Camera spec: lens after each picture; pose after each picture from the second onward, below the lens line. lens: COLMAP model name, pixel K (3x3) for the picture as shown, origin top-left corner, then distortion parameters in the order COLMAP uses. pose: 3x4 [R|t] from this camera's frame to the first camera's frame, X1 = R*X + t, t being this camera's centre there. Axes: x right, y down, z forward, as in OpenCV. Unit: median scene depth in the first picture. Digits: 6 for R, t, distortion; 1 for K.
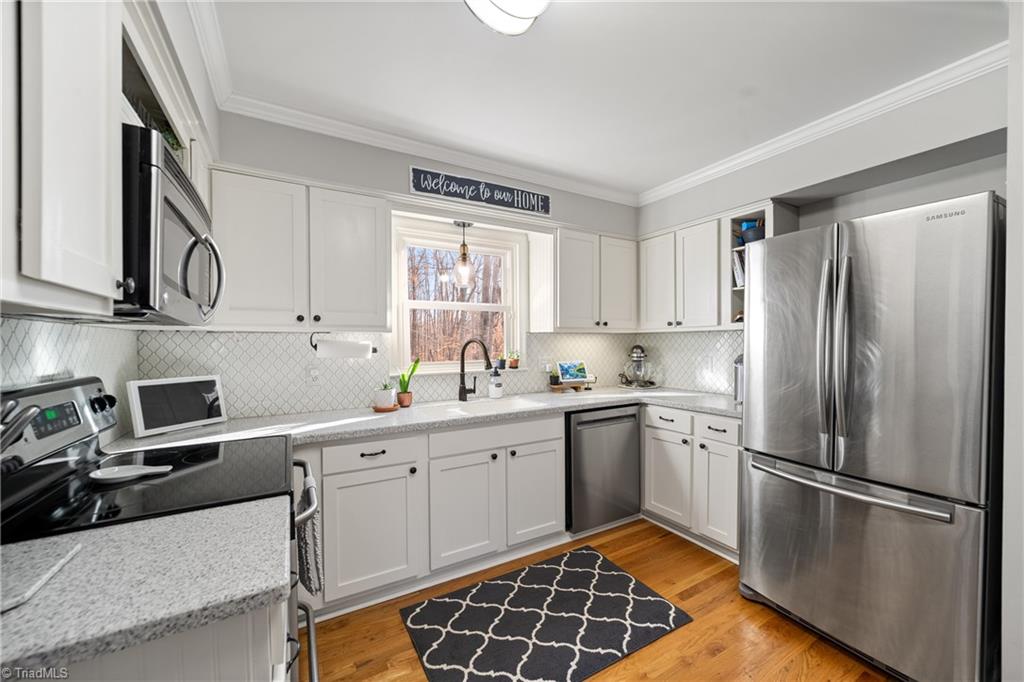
lens RADIAL K [[393.9, 0, 520.4], [0, 393.9, 348.9], [0, 0, 1]] dist [-0.017405, 0.005128]
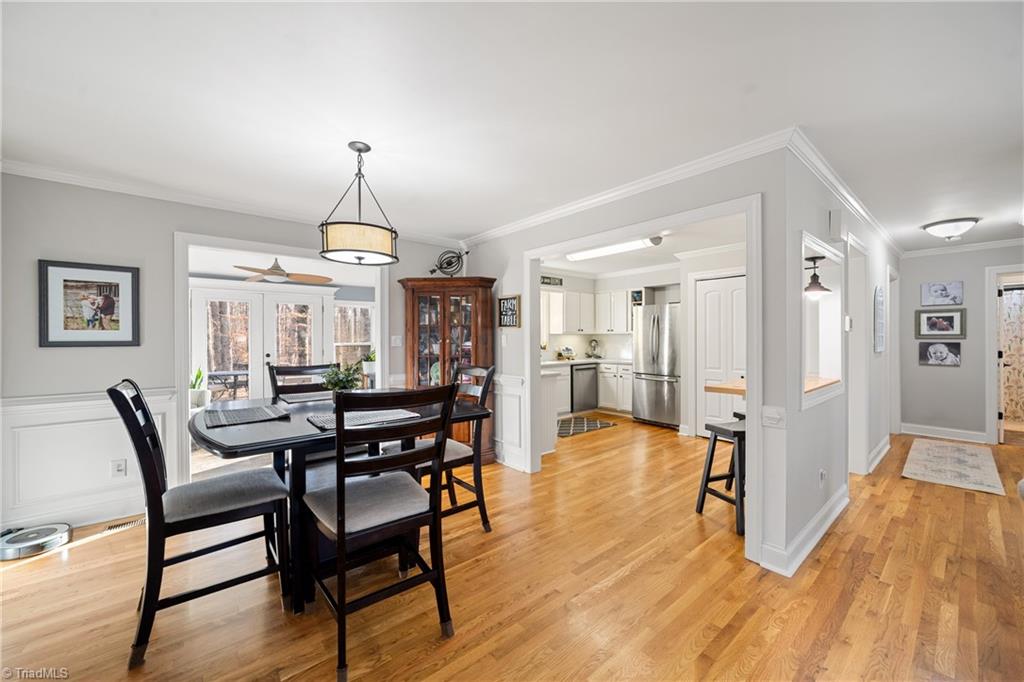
lens RADIAL K [[393.9, 0, 522.3], [0, 393.9, 341.0], [0, 0, 1]] dist [-0.017405, 0.005128]
pose [[0.985126, 0.002456, 0.171815, -0.650070], [-0.000861, 0.999956, -0.009356, 0.027717], [-0.171830, 0.009069, 0.985085, -1.507945]]
